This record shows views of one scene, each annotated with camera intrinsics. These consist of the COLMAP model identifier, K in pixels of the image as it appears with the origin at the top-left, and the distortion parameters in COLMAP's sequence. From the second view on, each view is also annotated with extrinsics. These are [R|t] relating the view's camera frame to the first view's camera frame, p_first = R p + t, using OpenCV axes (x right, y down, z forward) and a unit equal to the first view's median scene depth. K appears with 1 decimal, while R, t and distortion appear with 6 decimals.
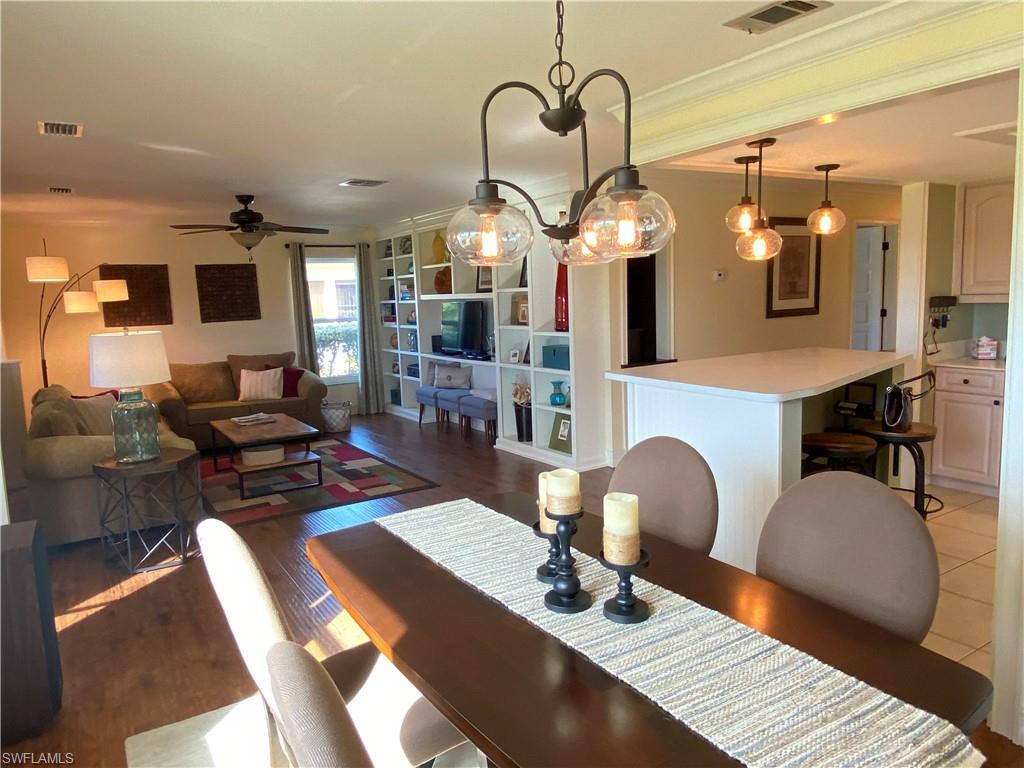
lens RADIAL K [[681.9, 0, 510.4], [0, 681.9, 387.4], [0, 0, 1]] dist [0.022375, -0.001936]
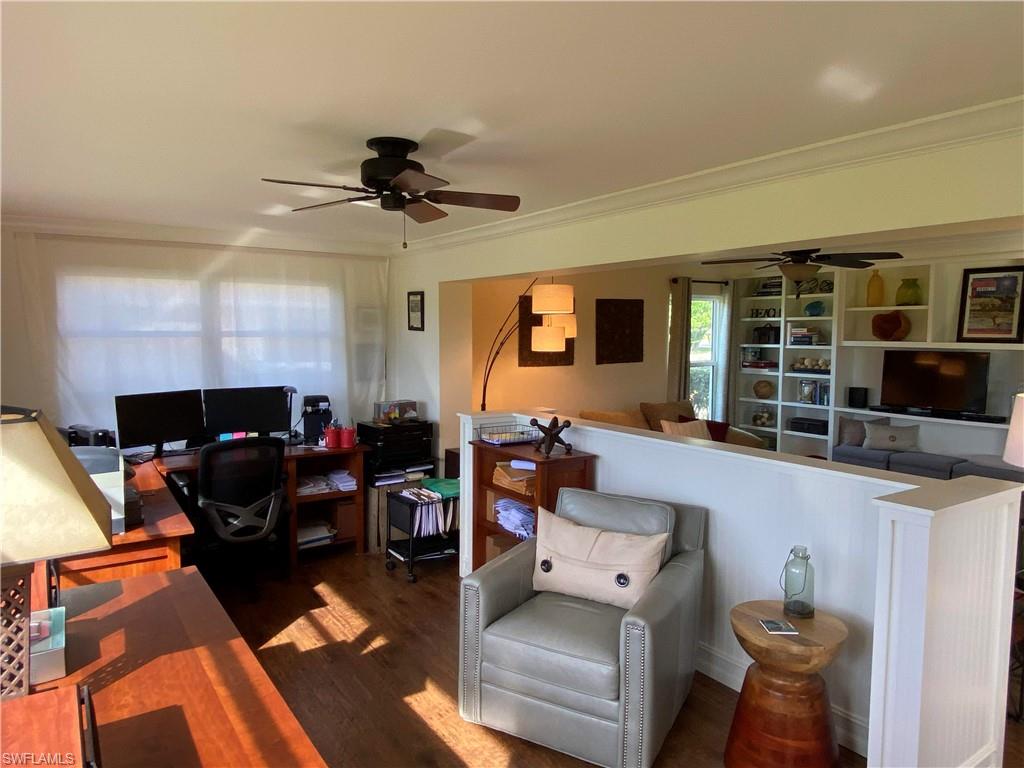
lens RADIAL K [[676.9, 0, 515.0], [0, 676.9, 387.1], [0, 0, 1]] dist [0.060731, -0.002507]
pose [[0.999201, 0.036374, 0.016543, -0.579421], [-0.035490, 0.998074, -0.050885, -0.017284], [-0.018362, 0.050258, 0.998567, 0.138087]]
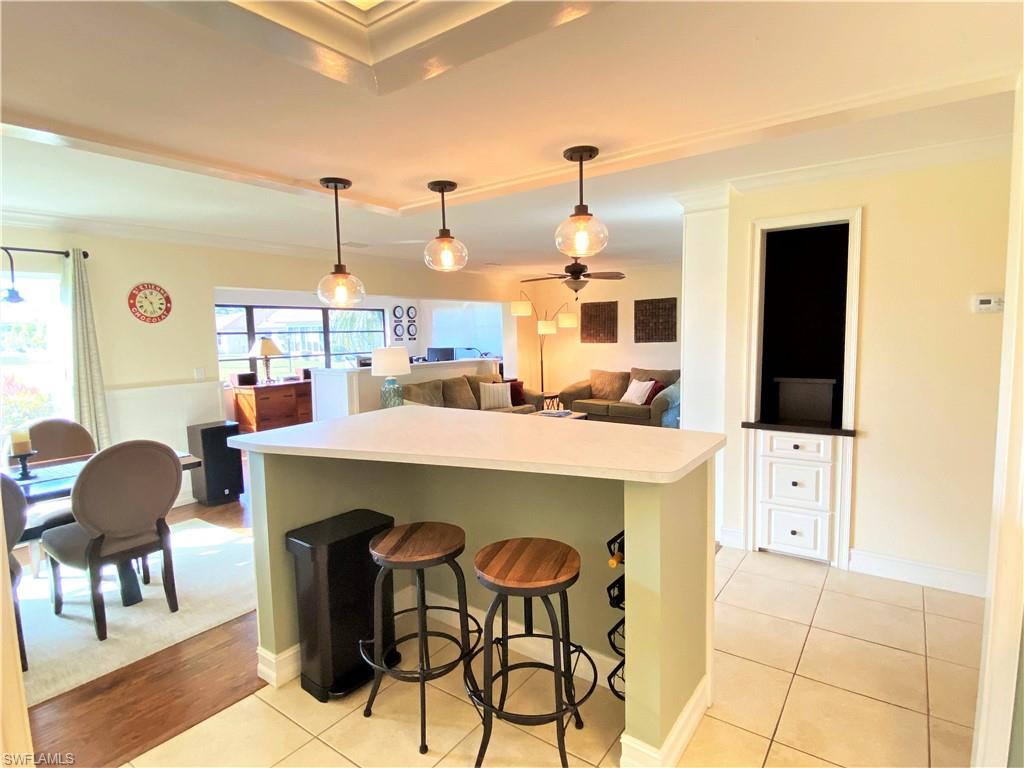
lens RADIAL K [[543.7, 0, 515.0], [0, 543.7, 385.9], [0, 0, 1]] dist [0.029787, -0.001105]
pose [[0.354408, 0.117485, -0.927681, 0.488527], [-0.119317, 0.989648, 0.079749, -0.068246], [0.927447, 0.082425, 0.364757, 0.398519]]
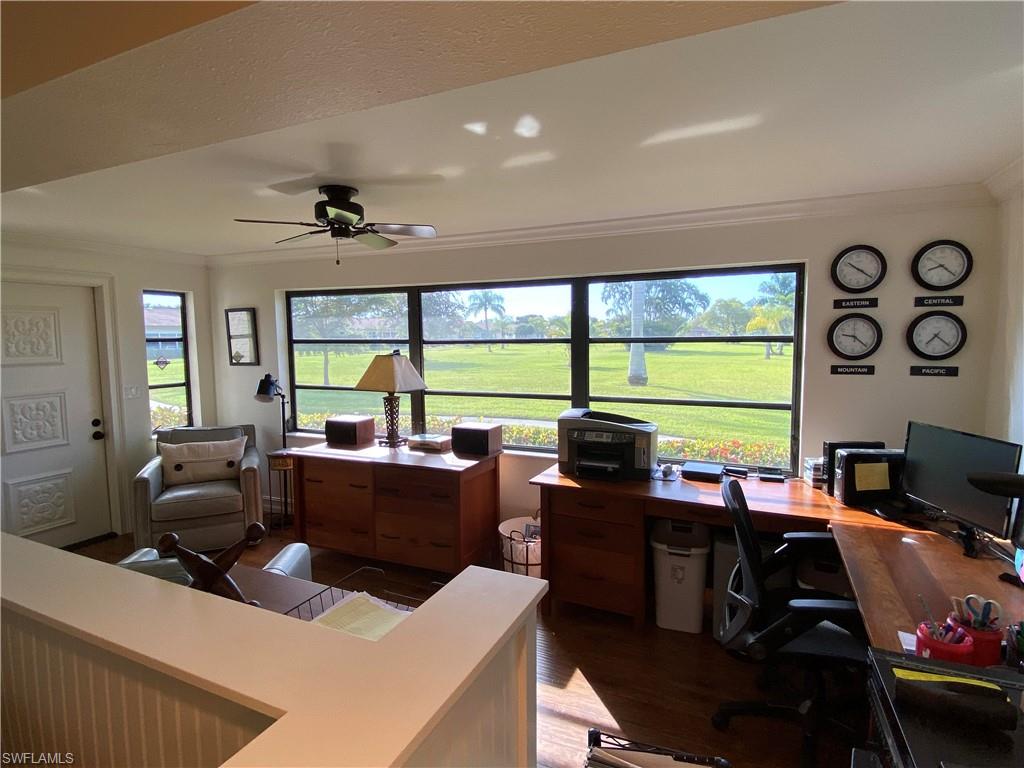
lens RADIAL K [[543.7, 0, 515.0], [0, 543.7, 385.9], [0, 0, 1]] dist [0.029787, -0.001105]
pose [[-0.863837, 0.091982, -0.495303, -0.550134], [-0.030888, 0.971669, 0.234317, -0.112576], [0.502824, 0.217711, -0.836523, 0.837802]]
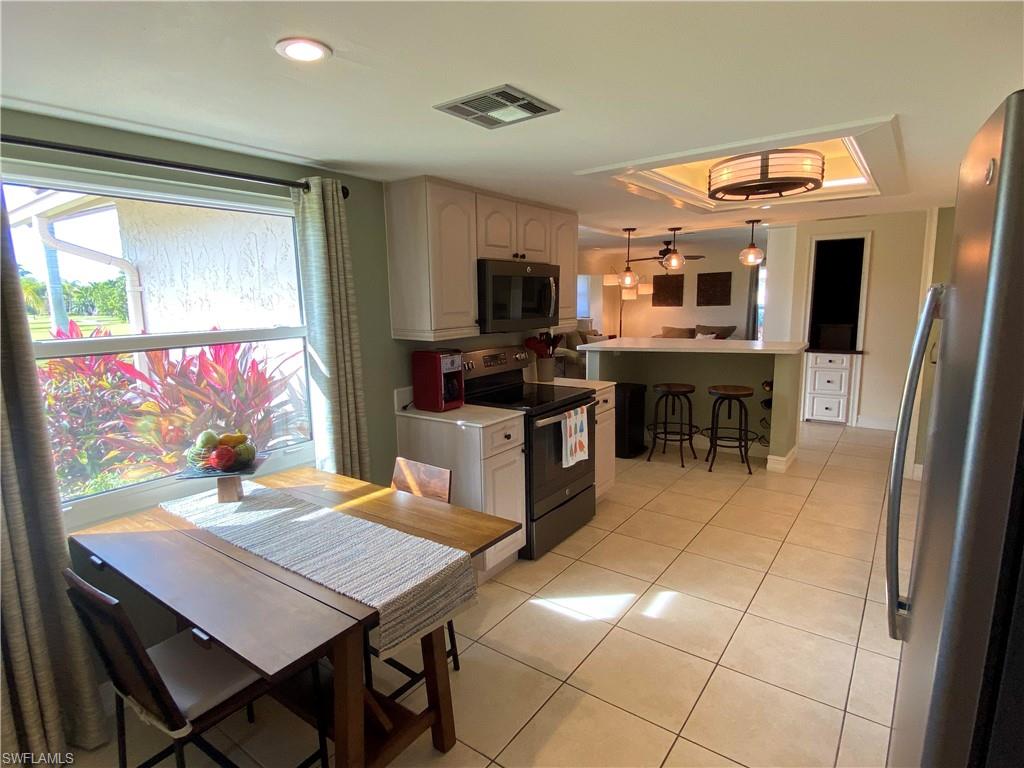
lens RADIAL K [[543.7, 0, 515.0], [0, 543.7, 385.9], [0, 0, 1]] dist [0.029787, -0.001105]
pose [[0.347752, 0.175580, -0.920999, 0.757196], [-0.120809, 0.982511, 0.141692, -0.033959], [0.929771, 0.061991, 0.362882, 0.047470]]
